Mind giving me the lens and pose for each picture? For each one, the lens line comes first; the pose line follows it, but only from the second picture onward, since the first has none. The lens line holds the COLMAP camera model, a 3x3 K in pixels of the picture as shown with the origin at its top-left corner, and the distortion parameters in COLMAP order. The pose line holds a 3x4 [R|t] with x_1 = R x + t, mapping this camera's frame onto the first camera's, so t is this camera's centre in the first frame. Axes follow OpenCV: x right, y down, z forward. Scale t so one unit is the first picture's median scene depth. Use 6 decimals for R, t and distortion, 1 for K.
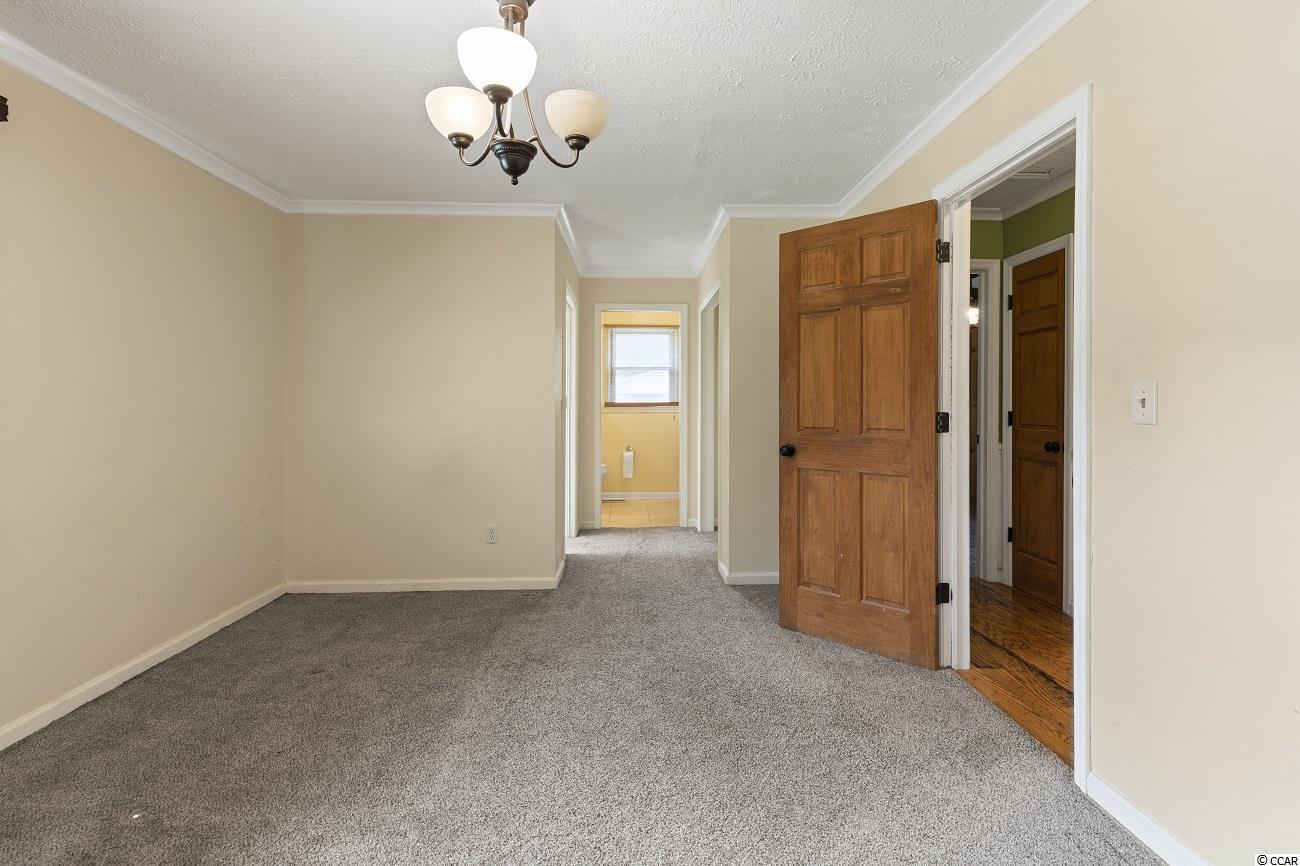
lens RADIAL K [[597.4, 0, 649.1], [0, 597.4, 404.6], [0, 0, 1]] dist [0.005161, -0.000413]
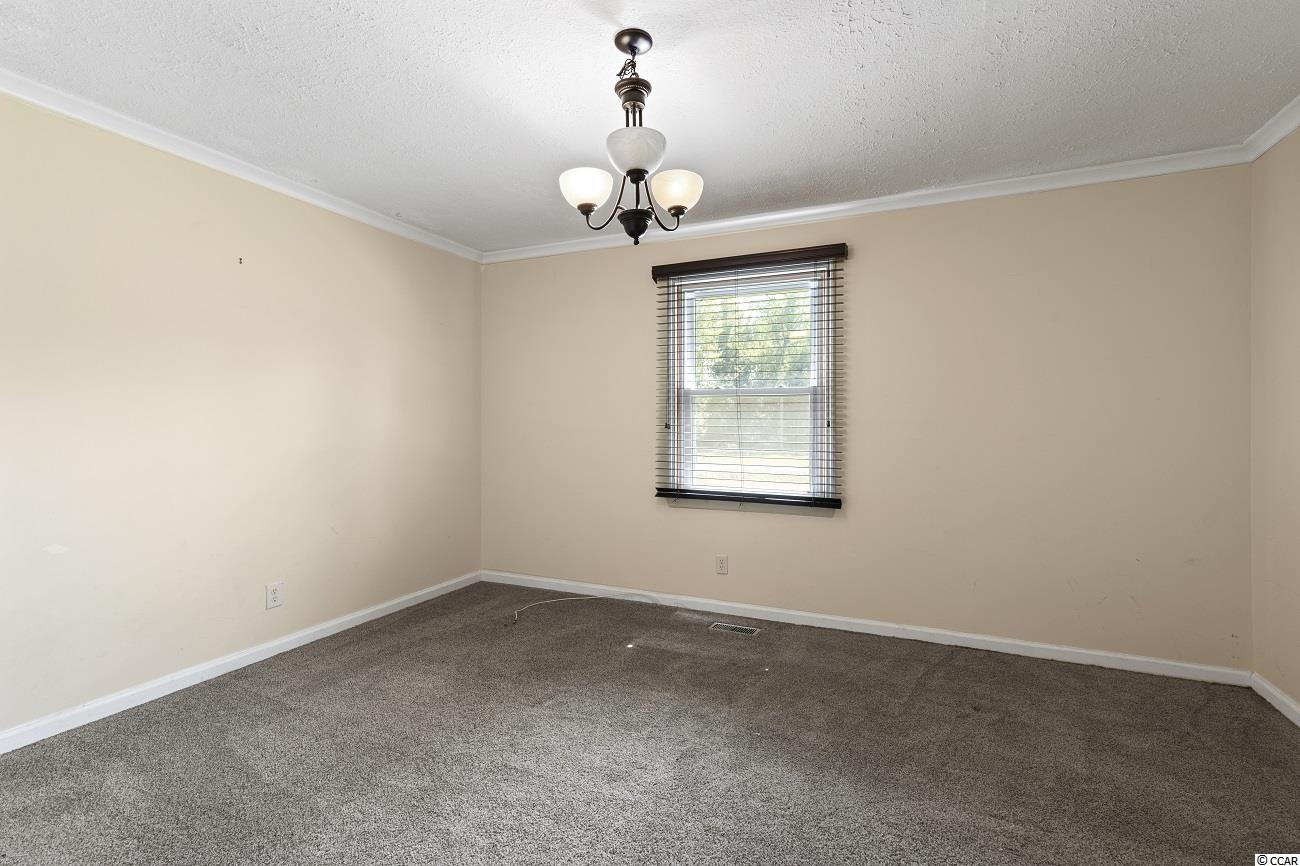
lens RADIAL K [[602.7, 0, 654.3], [0, 602.7, 415.4], [0, 0, 1]] dist [0.004047, -0.000648]
pose [[-0.446189, -0.008469, -0.894899, 0.504176], [-0.004294, 0.999964, -0.007322, -0.005616], [0.894929, 0.000576, -0.446209, 0.930961]]
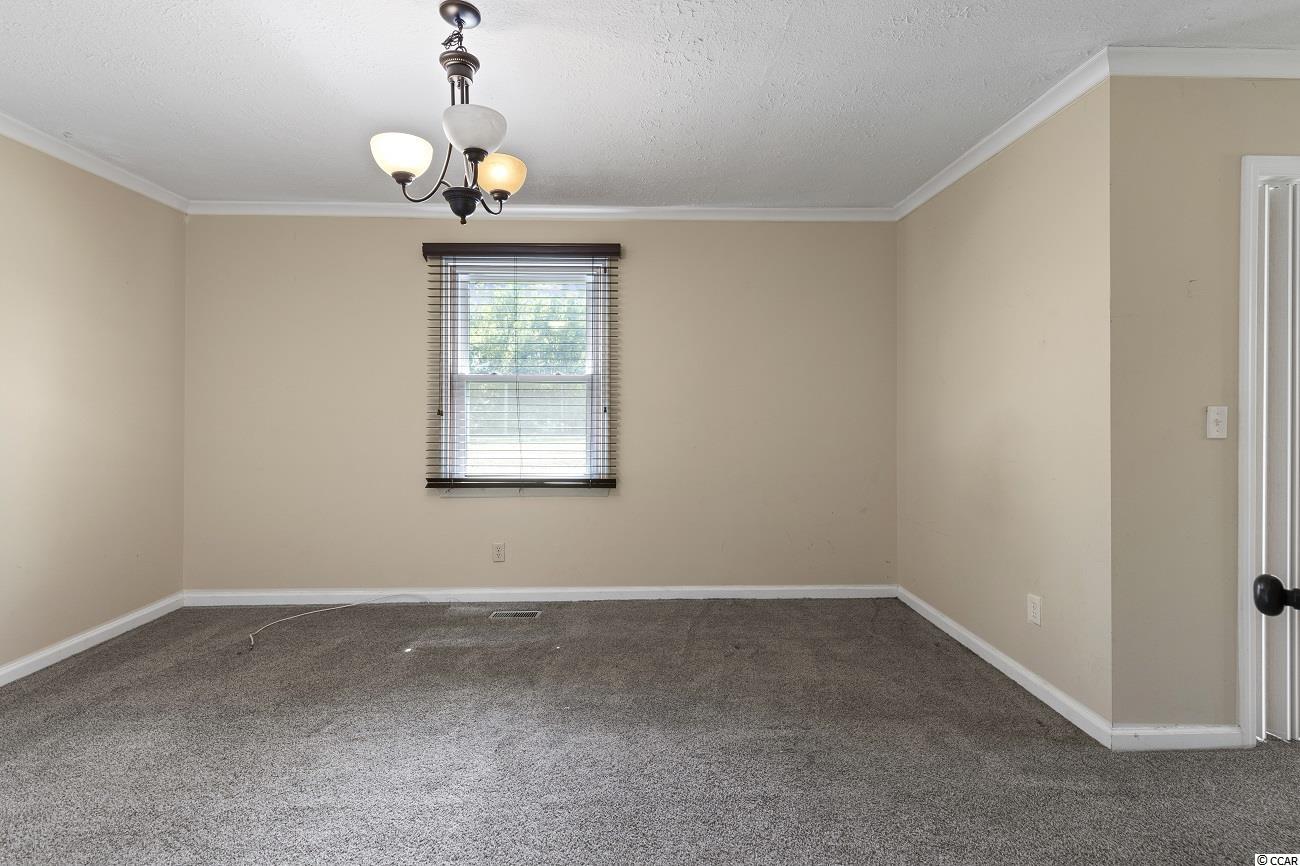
lens RADIAL K [[598.8, 0, 654.7], [0, 598.8, 398.2], [0, 0, 1]] dist [0.004254, -0.000922]
pose [[-0.005232, -0.015938, -0.999859, 0.557957], [-0.002701, 0.999870, -0.015924, -0.003539], [0.999983, 0.002617, -0.005275, 0.815006]]
